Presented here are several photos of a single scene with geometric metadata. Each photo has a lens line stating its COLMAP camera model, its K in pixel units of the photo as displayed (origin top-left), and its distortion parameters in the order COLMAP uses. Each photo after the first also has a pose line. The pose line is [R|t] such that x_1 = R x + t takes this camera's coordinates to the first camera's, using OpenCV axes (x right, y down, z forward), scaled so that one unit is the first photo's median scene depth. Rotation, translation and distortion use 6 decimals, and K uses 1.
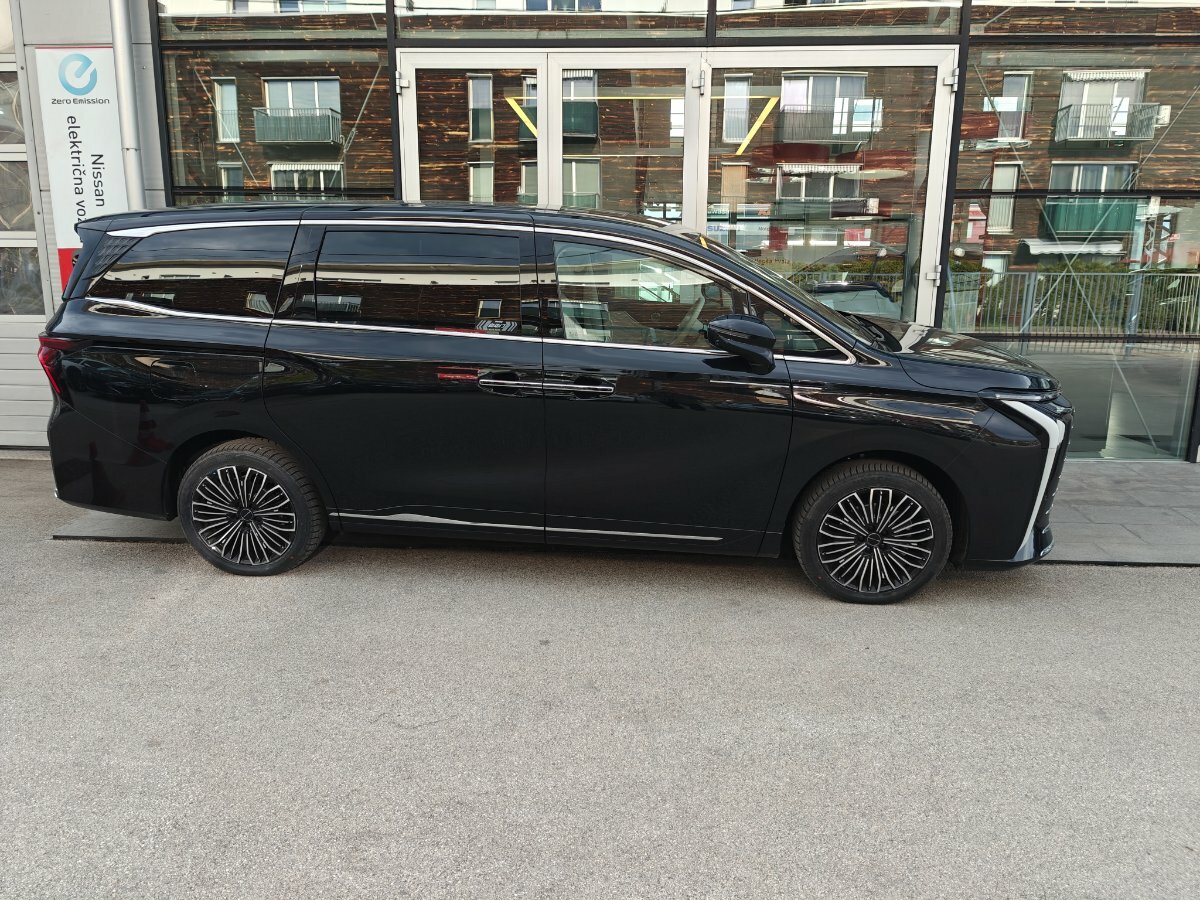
lens RADIAL K [[820.1, 0, 600.0], [0, 820.1, 450.0], [0, 0, 1]] dist [0.062852, -0.072968]
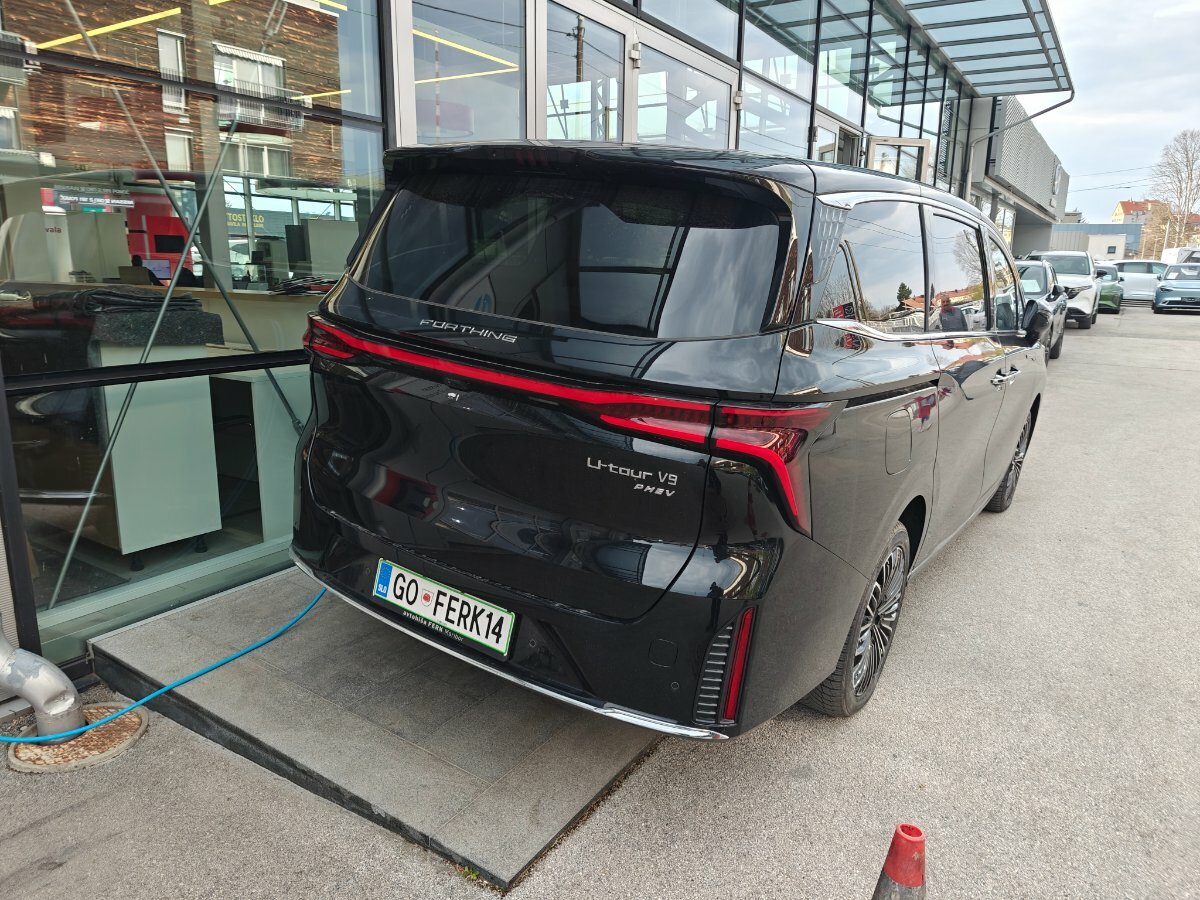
lens RADIAL K [[820.1, 0, 600.0], [0, 820.1, 450.0], [0, 0, 1]] dist [0.062852, -0.072968]
pose [[0.473325, -0.191048, 0.859921, -0.180753], [0.158545, 0.978733, 0.130177, -0.030681], [-0.866503, 0.074721, 0.493548, 0.137995]]
